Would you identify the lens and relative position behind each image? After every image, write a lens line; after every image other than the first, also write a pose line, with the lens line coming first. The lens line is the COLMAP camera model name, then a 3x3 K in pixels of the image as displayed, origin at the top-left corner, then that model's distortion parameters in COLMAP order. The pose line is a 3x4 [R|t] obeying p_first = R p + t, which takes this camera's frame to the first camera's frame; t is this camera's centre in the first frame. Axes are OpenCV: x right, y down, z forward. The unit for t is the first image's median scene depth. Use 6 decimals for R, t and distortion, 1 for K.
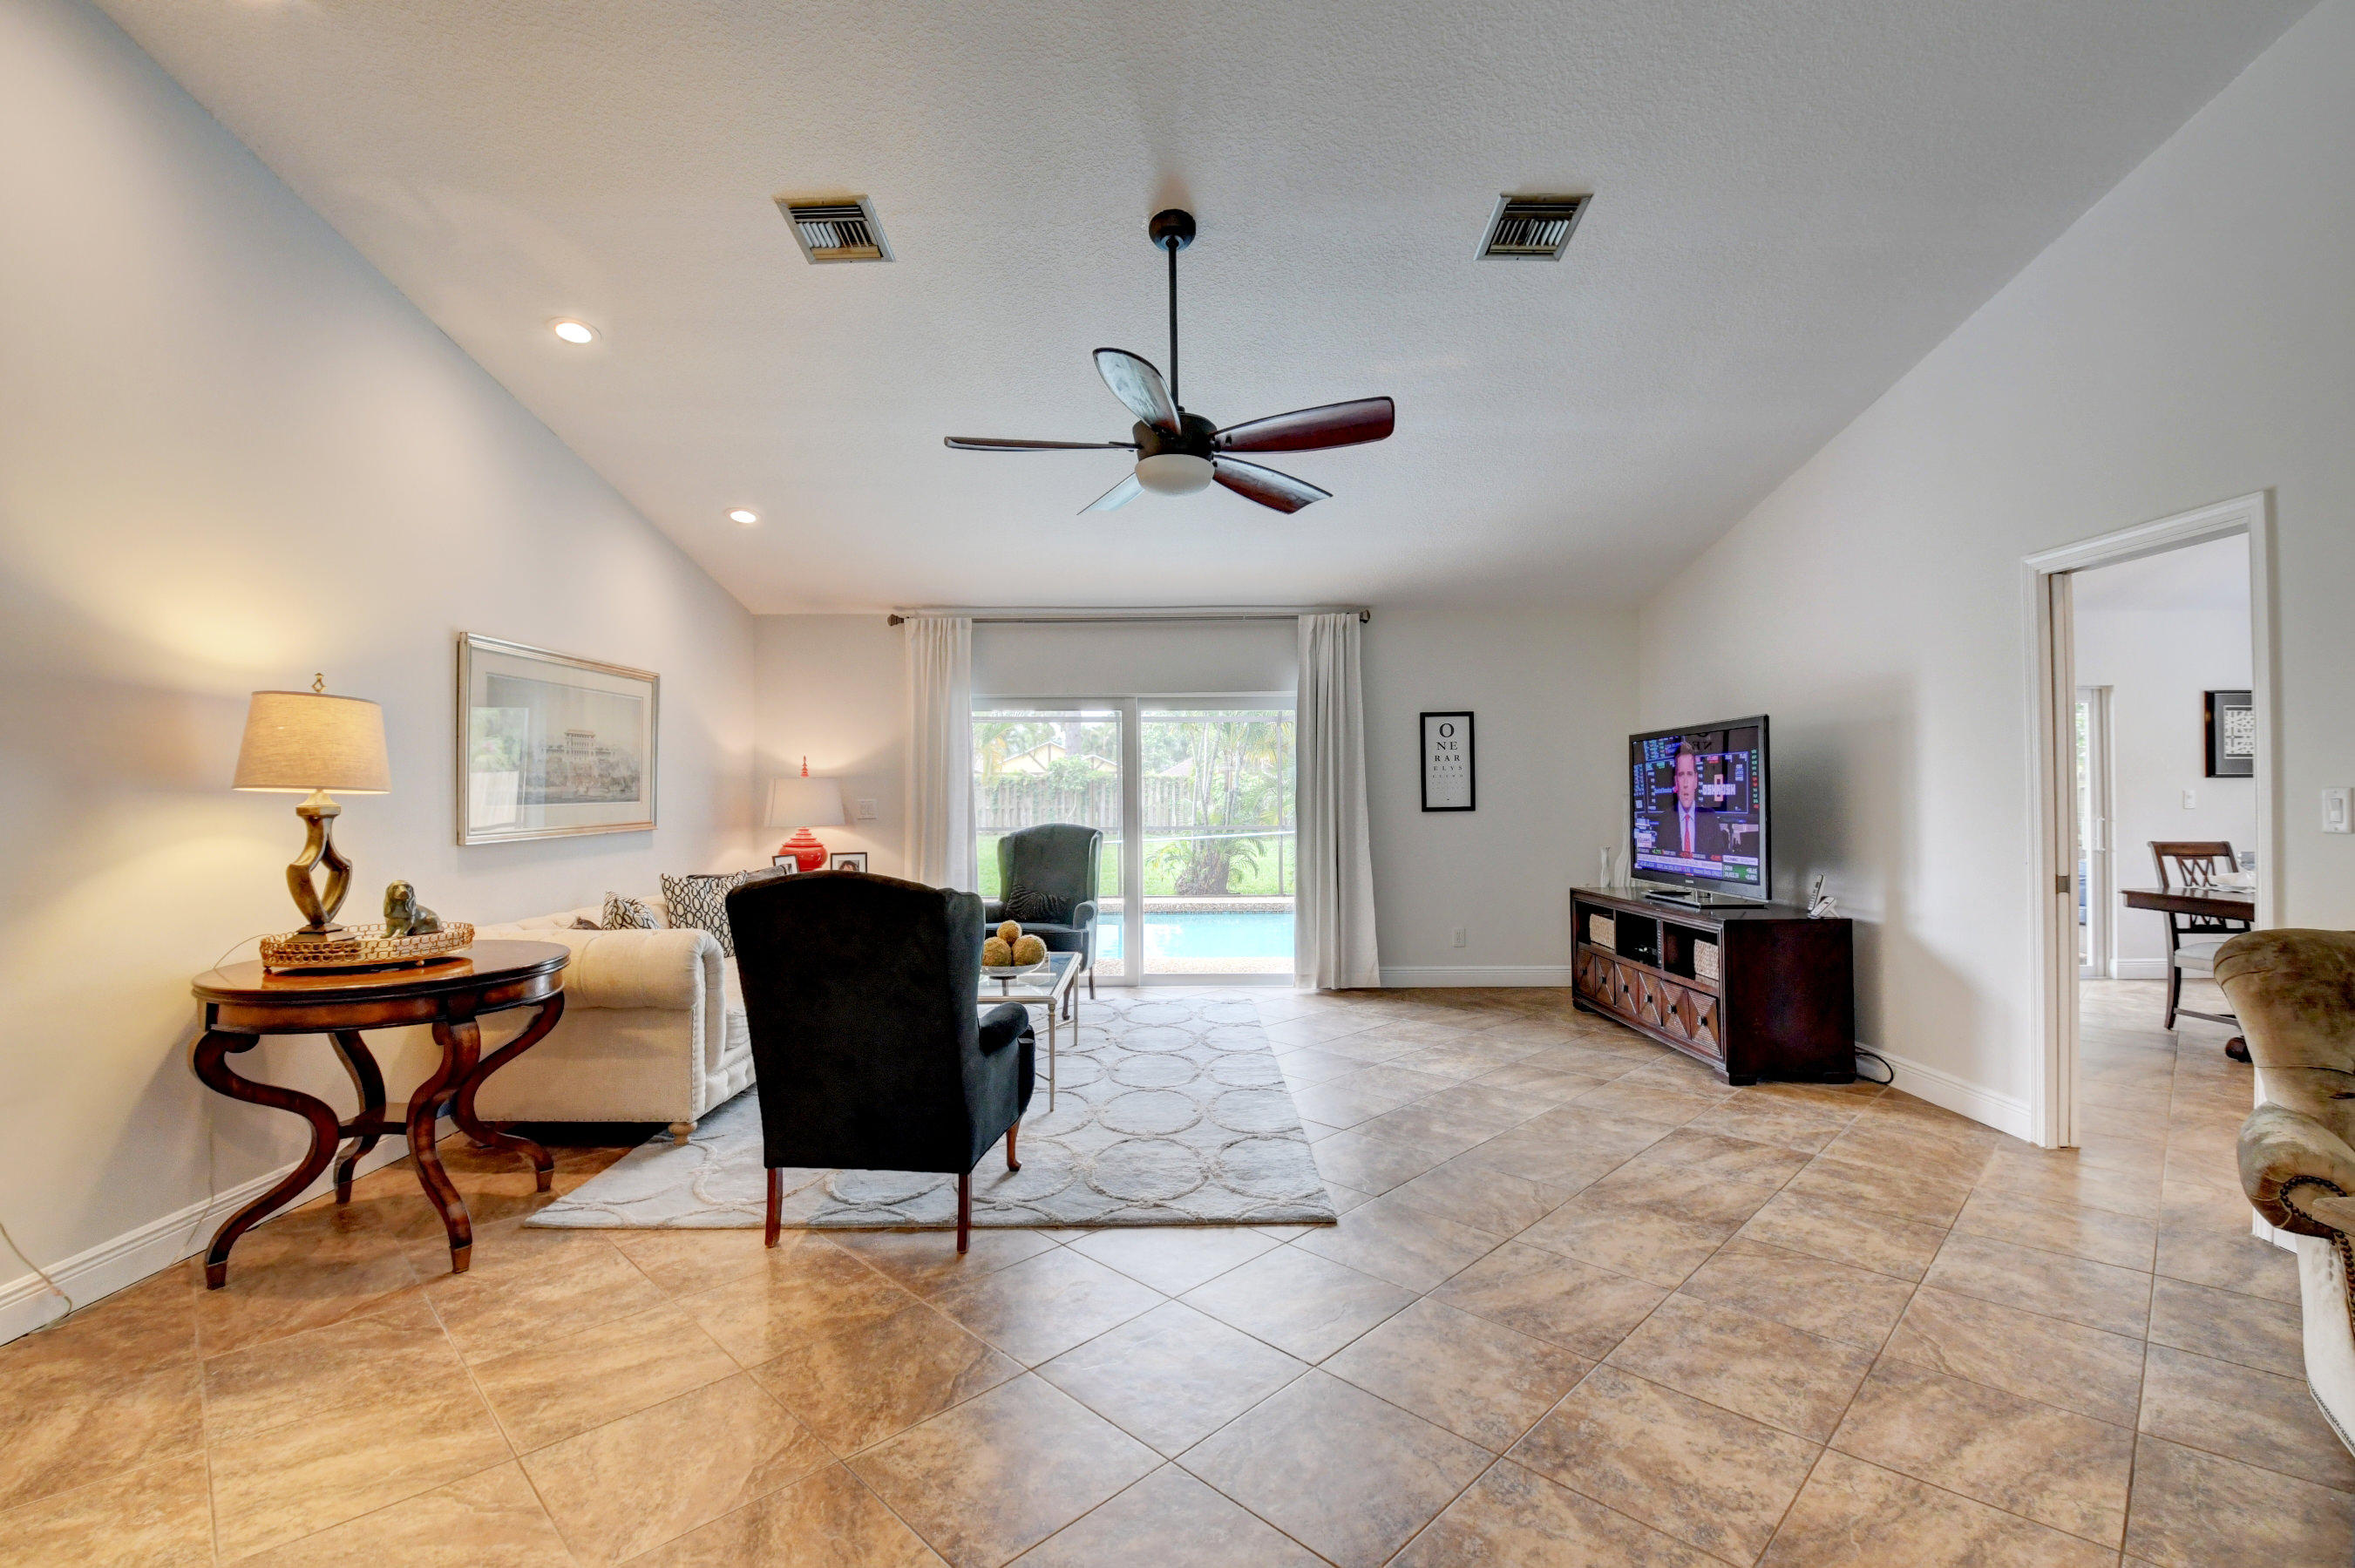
lens RADIAL K [[1037.3, 0, 1174.7], [0, 1037.3, 785.0], [0, 0, 1]] dist [-0.013937, -0.007883]
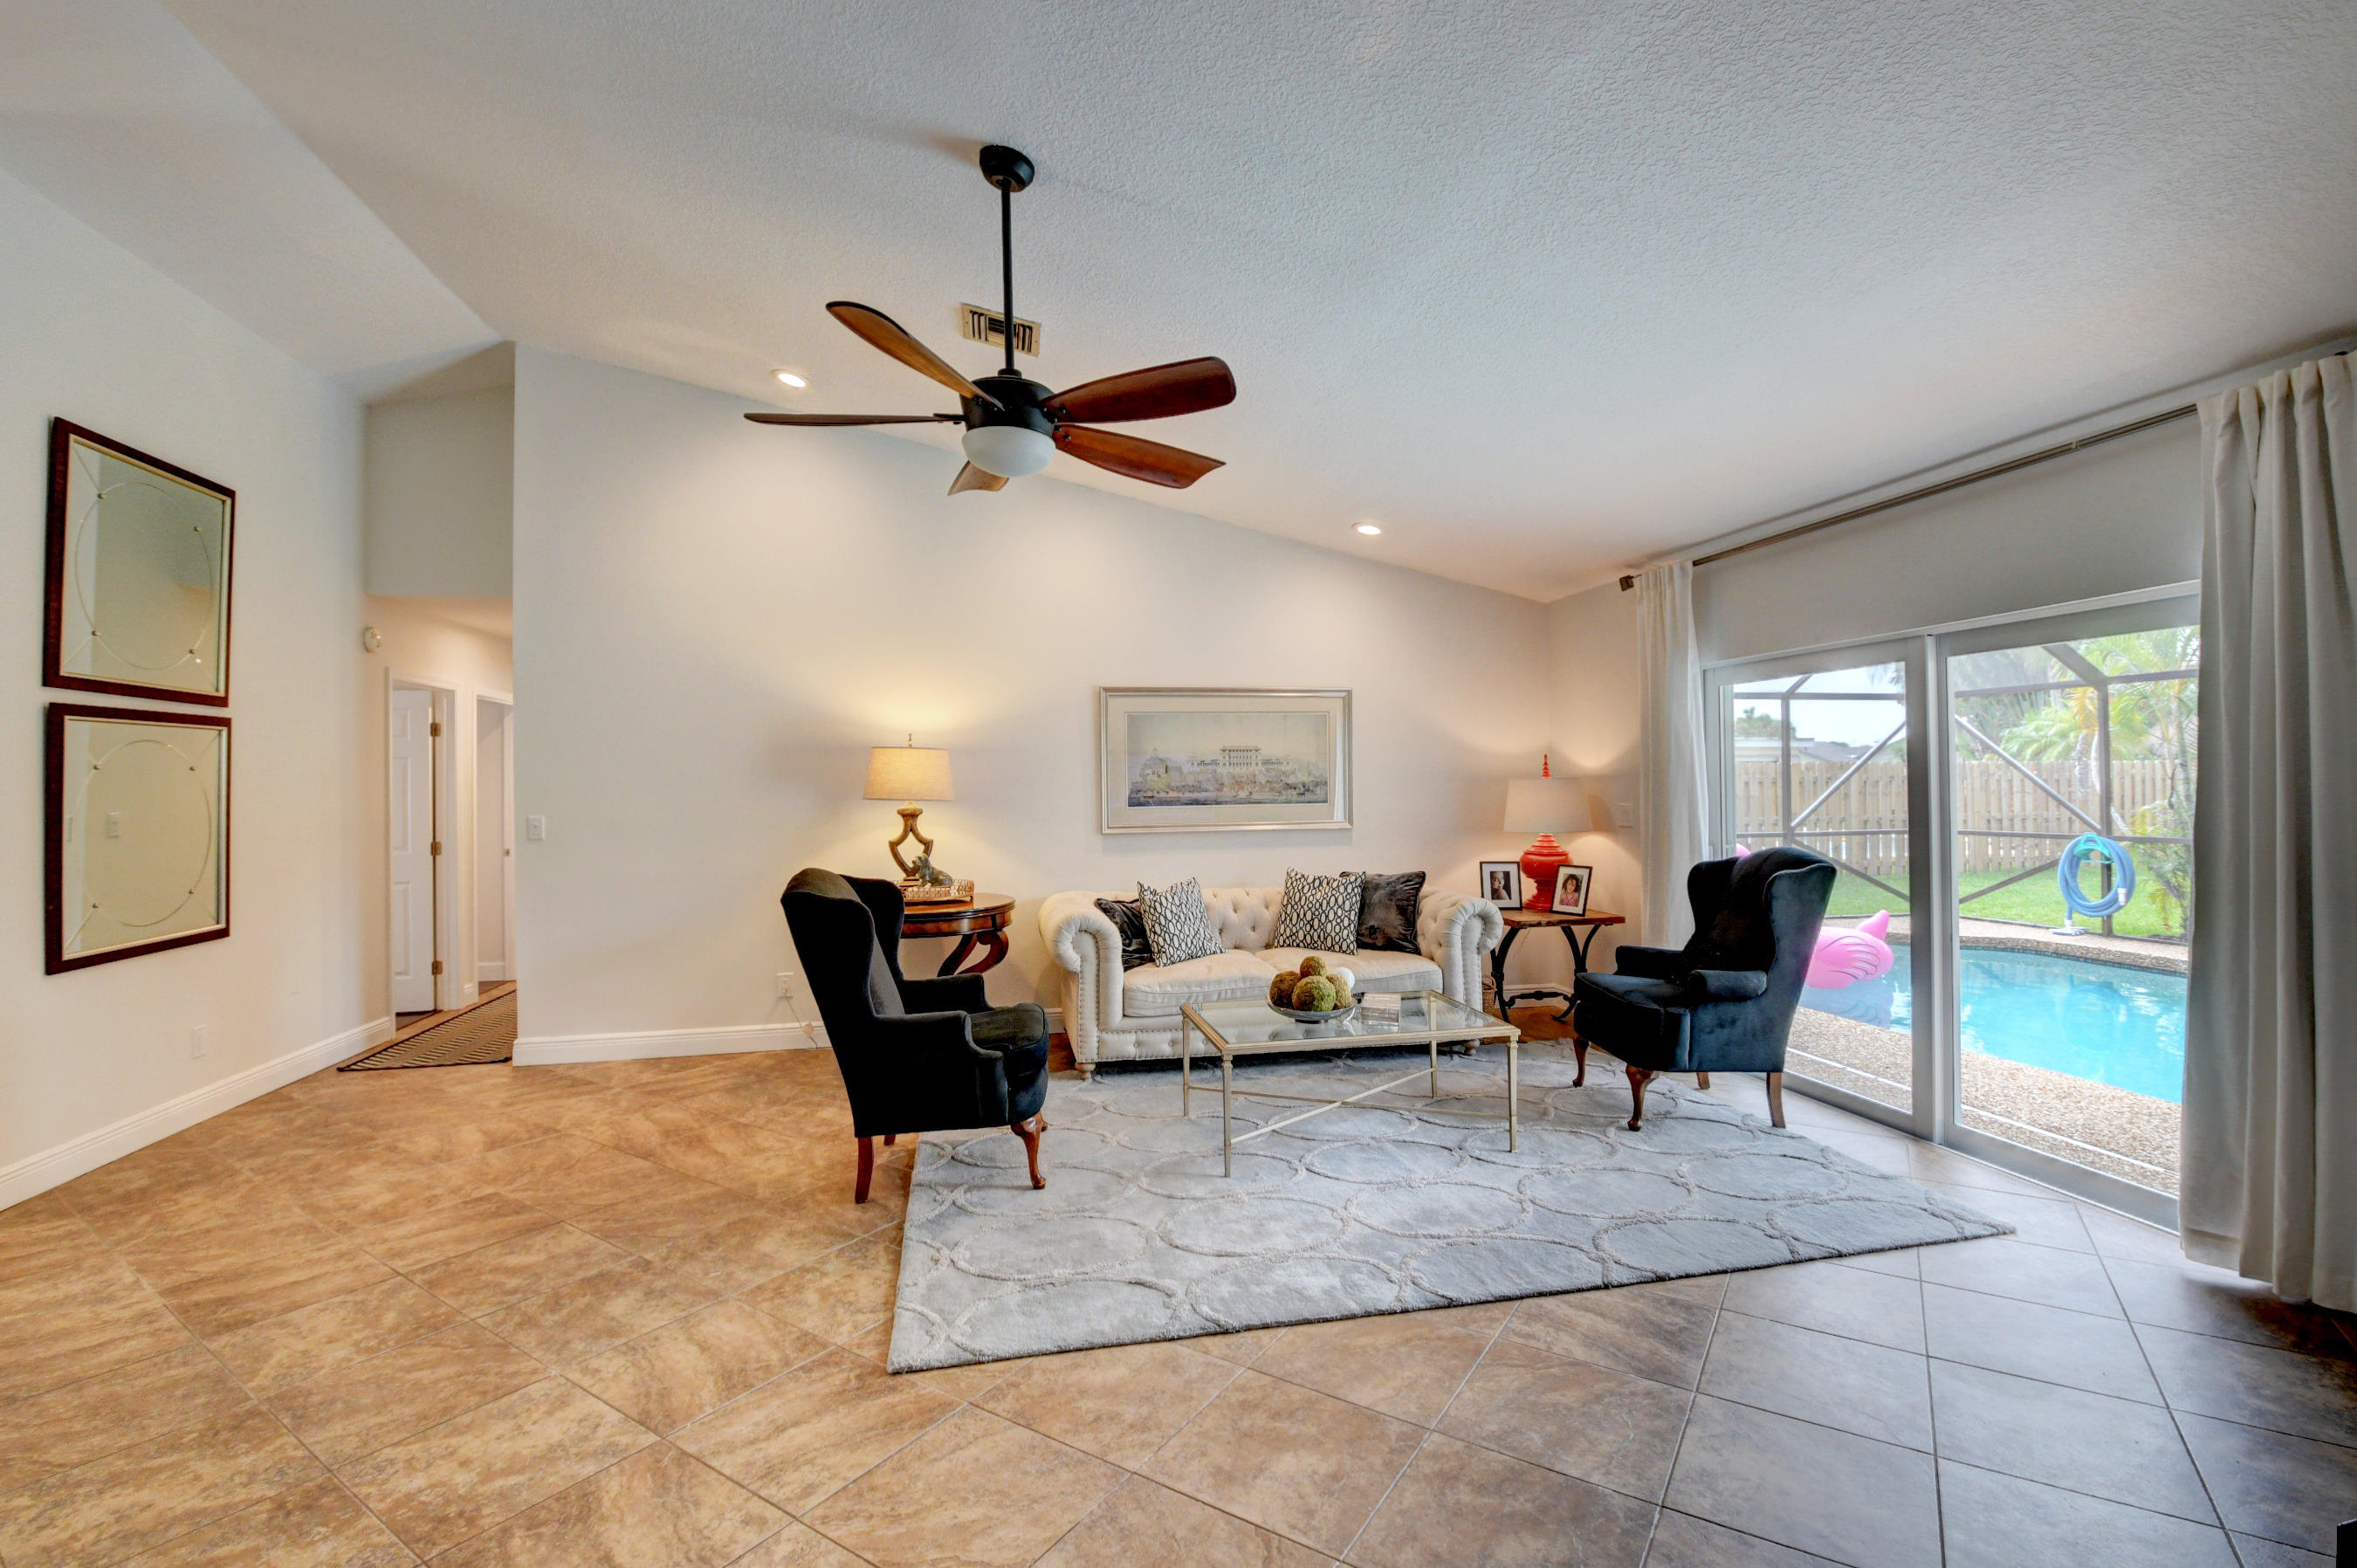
lens RADIAL K [[1038.2, 0, 1182.7], [0, 1038.2, 766.0], [0, 0, 1]] dist [-0.013937, -0.007883]
pose [[0.200787, -0.012535, -0.979555, 0.505580], [0.014665, 0.999845, -0.009788, -0.014638], [0.979525, -0.012399, 0.200940, 0.556054]]
